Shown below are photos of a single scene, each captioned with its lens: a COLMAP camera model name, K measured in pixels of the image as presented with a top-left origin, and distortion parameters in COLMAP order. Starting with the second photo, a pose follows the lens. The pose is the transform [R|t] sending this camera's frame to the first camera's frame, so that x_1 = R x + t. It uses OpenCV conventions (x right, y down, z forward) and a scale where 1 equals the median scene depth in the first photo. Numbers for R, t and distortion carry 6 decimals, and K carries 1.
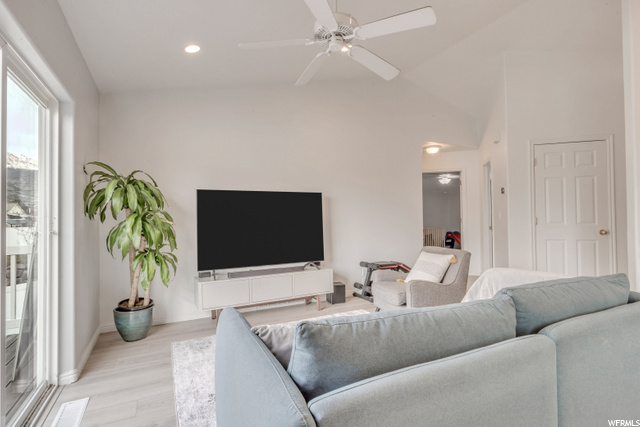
lens RADIAL K [[319.3, 0, 320.0], [0, 319.3, 213.5], [0, 0, 1]] dist [-0.001768, -0.000809]
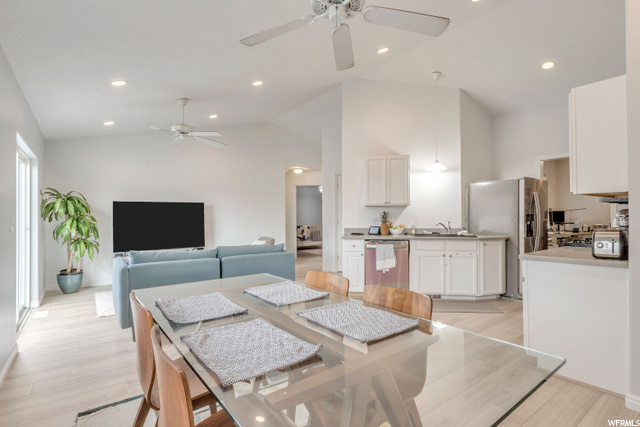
lens RADIAL K [[319.3, 0, 320.0], [0, 319.3, 213.5], [0, 0, 1]] dist [-0.001768, -0.000809]
pose [[0.984996, 0.007620, 0.172411, 0.416798], [-0.009153, 0.999925, 0.008095, -0.043813], [-0.172337, -0.009551, 0.984992, -0.873344]]
